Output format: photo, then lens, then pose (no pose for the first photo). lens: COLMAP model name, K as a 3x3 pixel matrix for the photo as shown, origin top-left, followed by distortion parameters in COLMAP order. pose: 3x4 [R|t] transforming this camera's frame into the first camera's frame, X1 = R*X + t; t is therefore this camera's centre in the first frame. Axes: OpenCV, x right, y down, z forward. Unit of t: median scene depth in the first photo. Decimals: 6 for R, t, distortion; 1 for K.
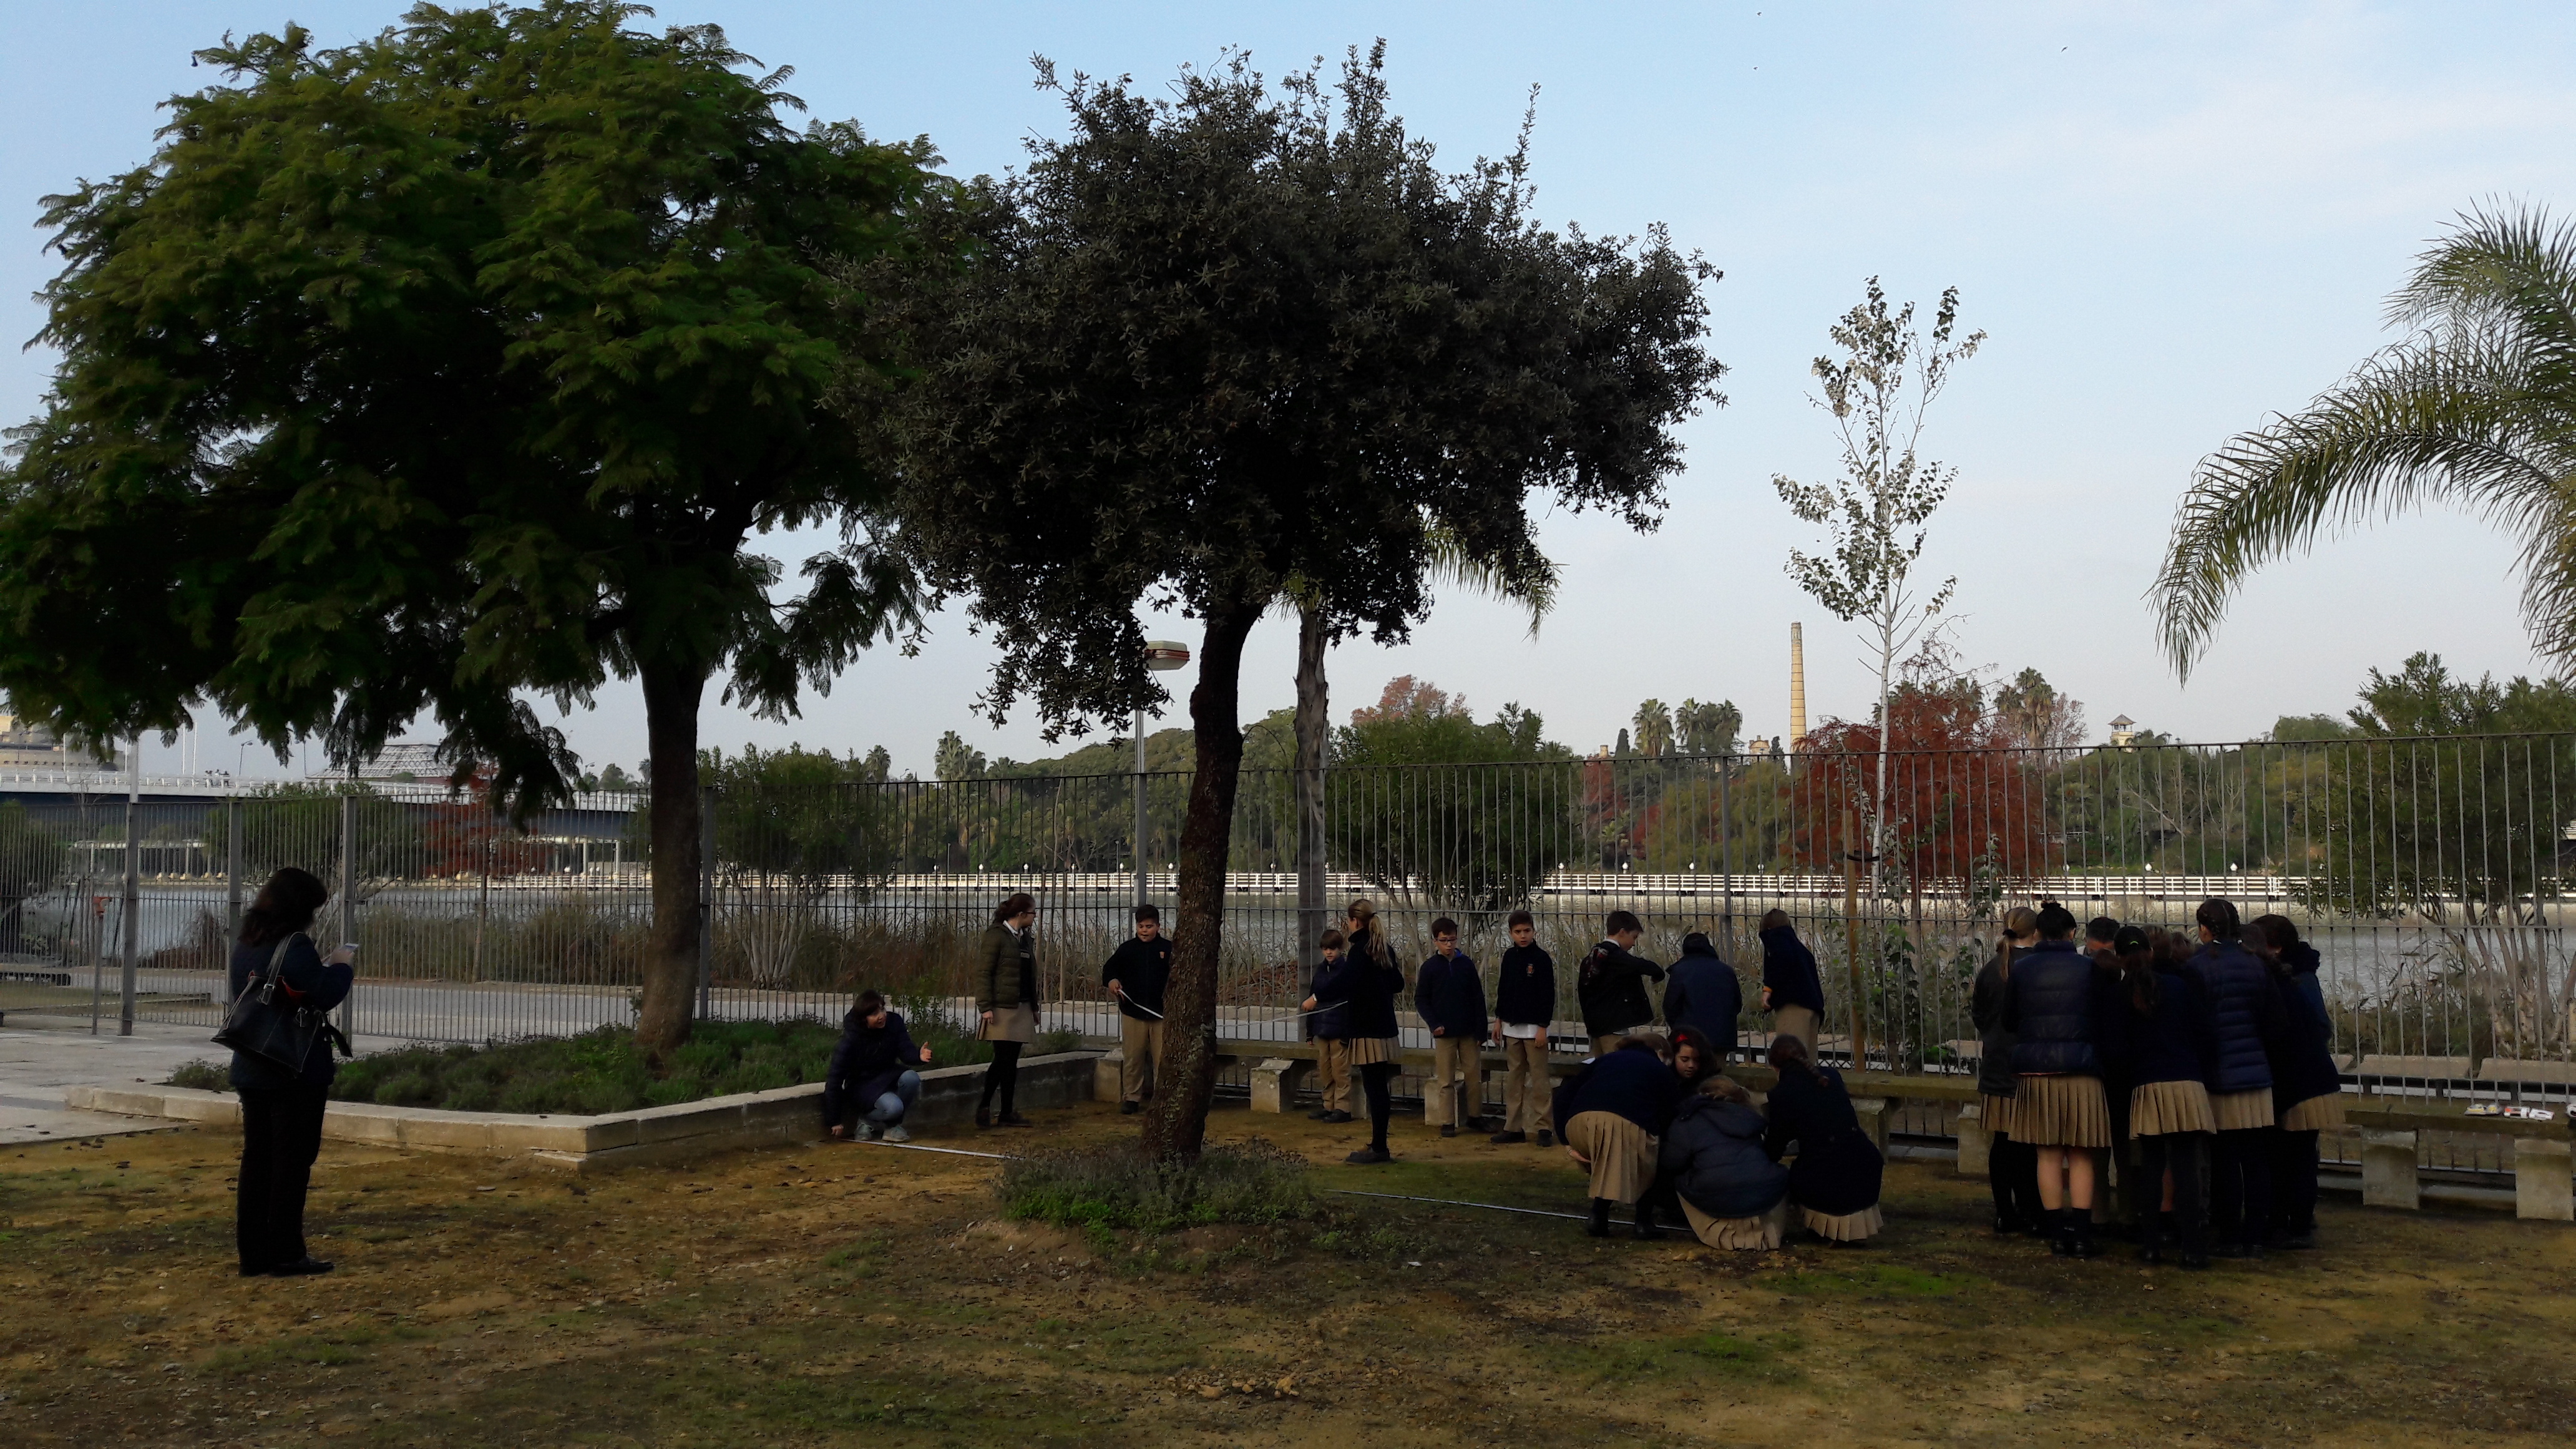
lens RADIAL K [[1978.7, 0, 1288.0], [0, 1978.7, 724.5], [0, 0, 1]] dist [0.082039, -0.281018]
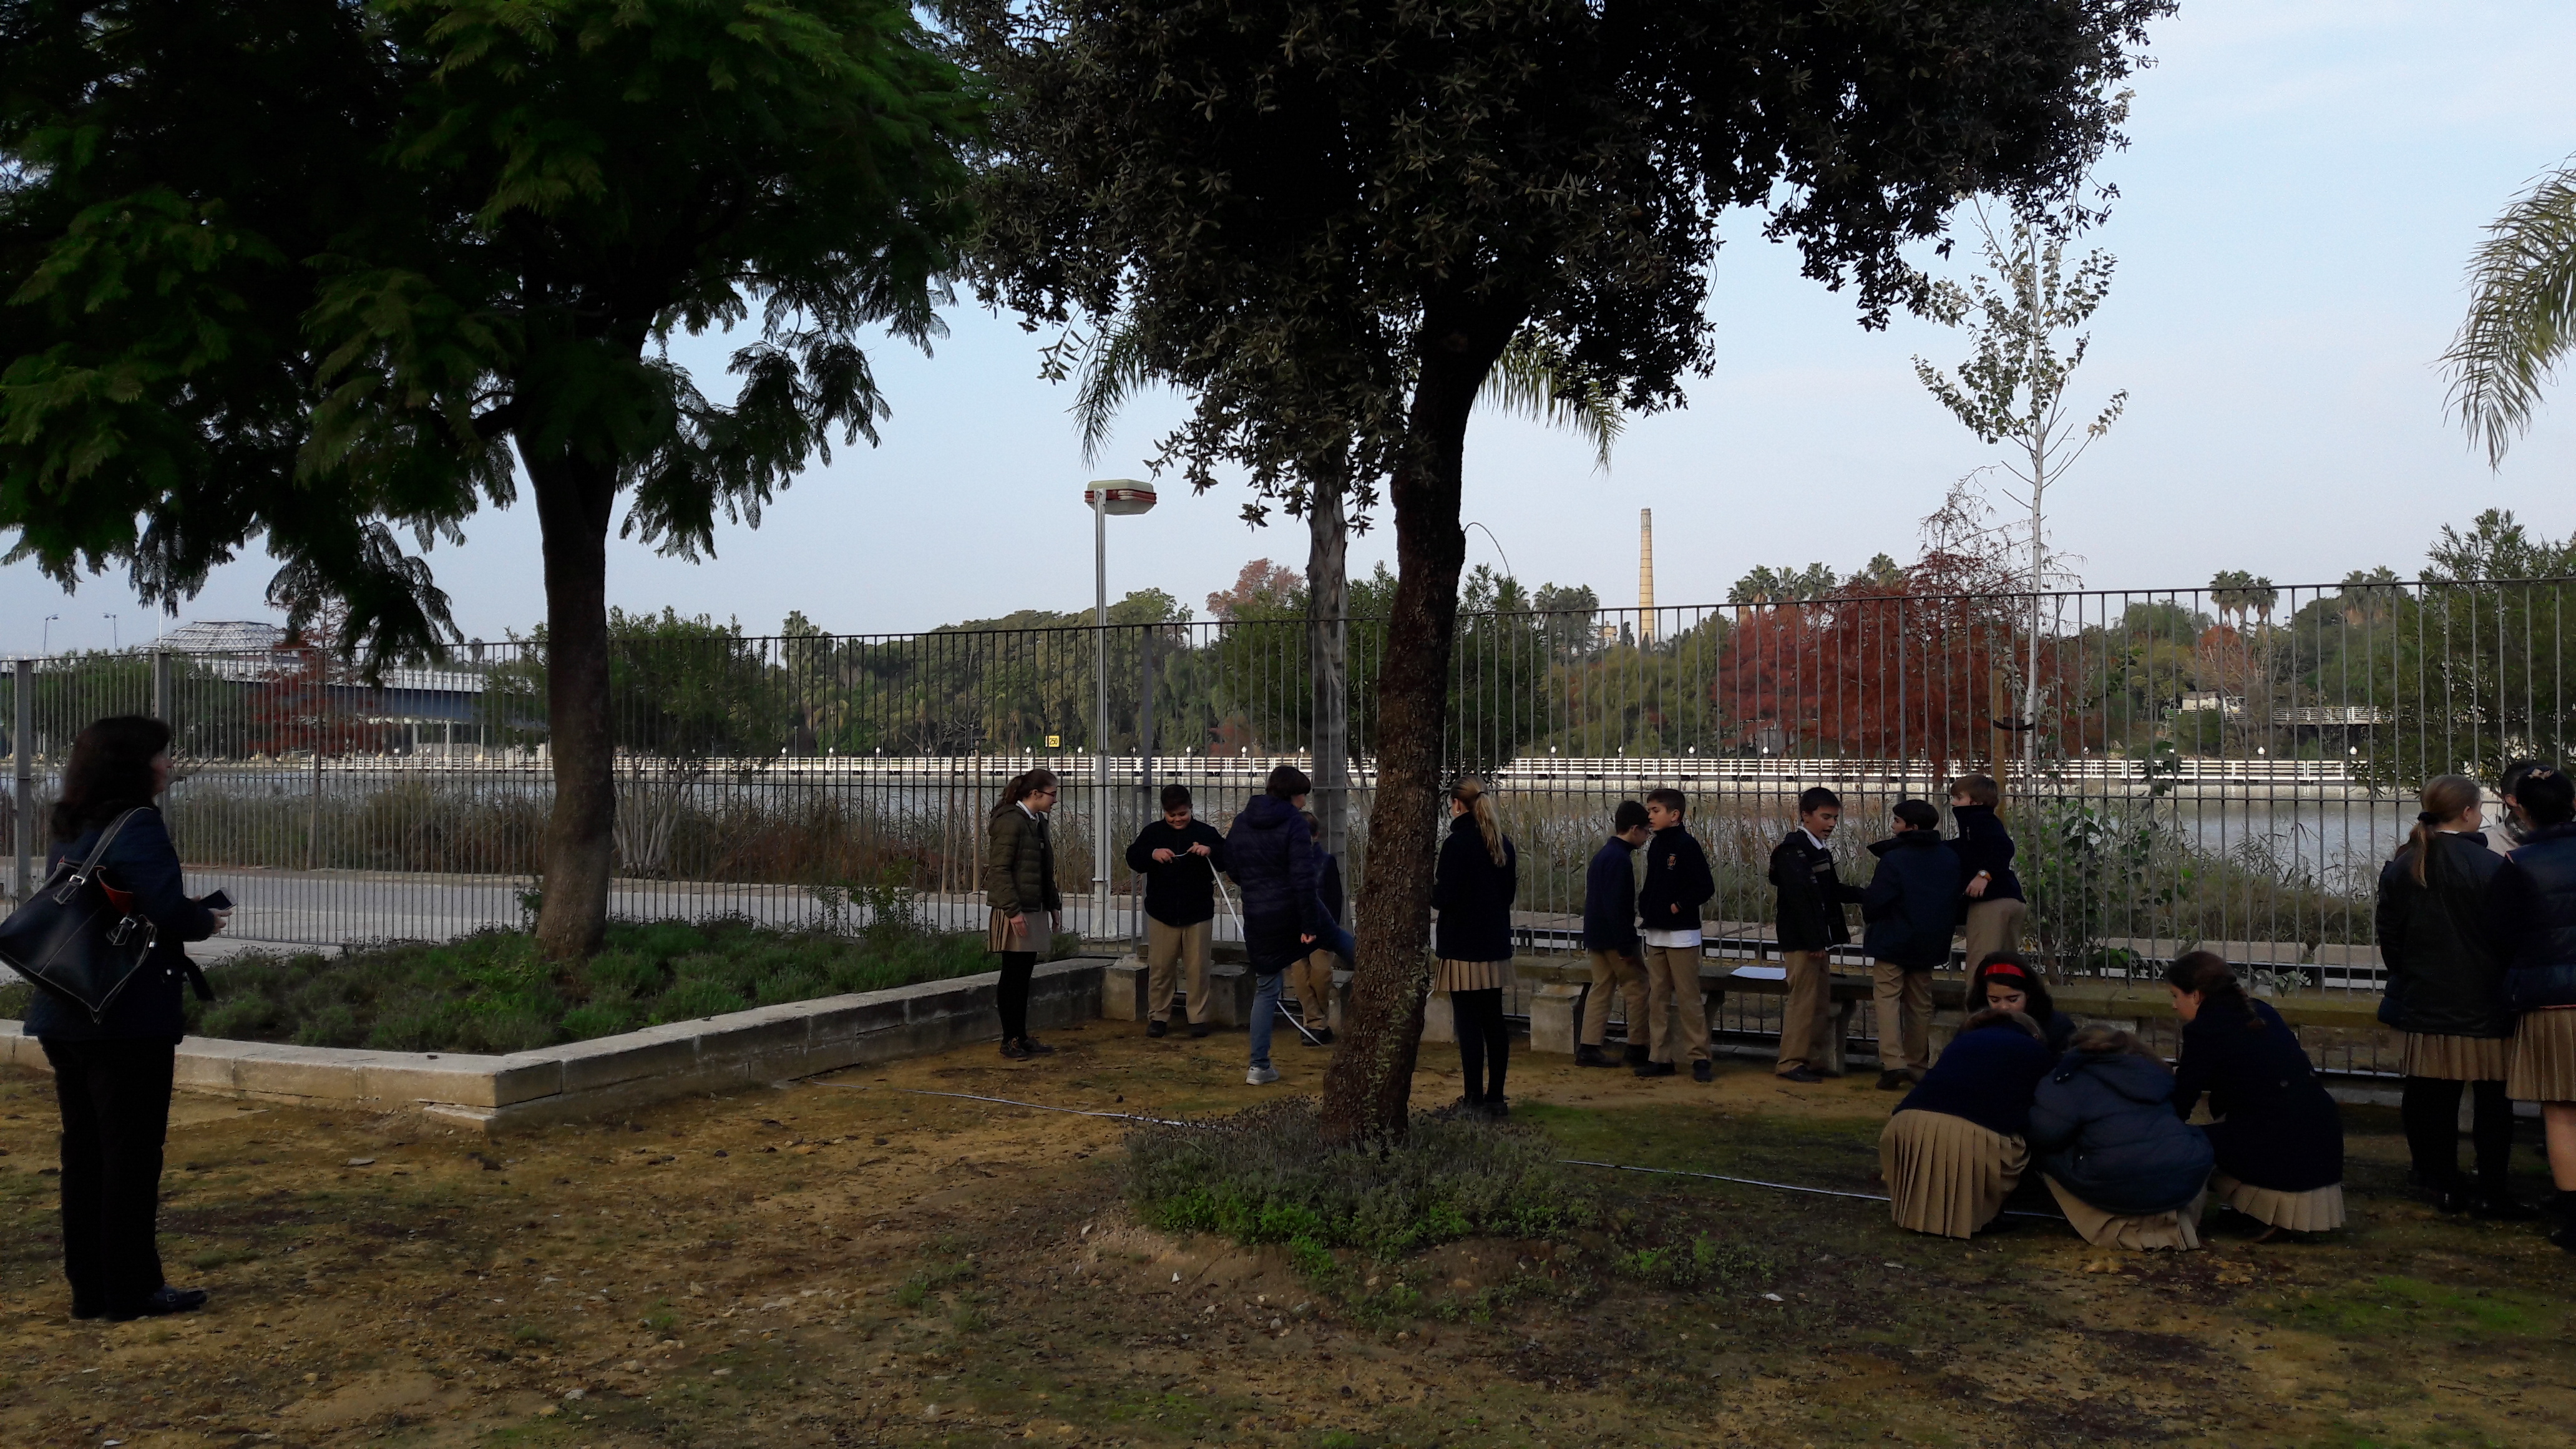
lens RADIAL K [[2105.2, 0, 1288.0], [0, 2105.2, 724.5], [0, 0, 1]] dist [0.068510, -0.173001]
pose [[0.998884, 0.001823, 0.047202, -0.083275], [-0.004702, 0.998130, 0.060952, 0.019354], [-0.047003, -0.061106, 0.997024, 0.179908]]
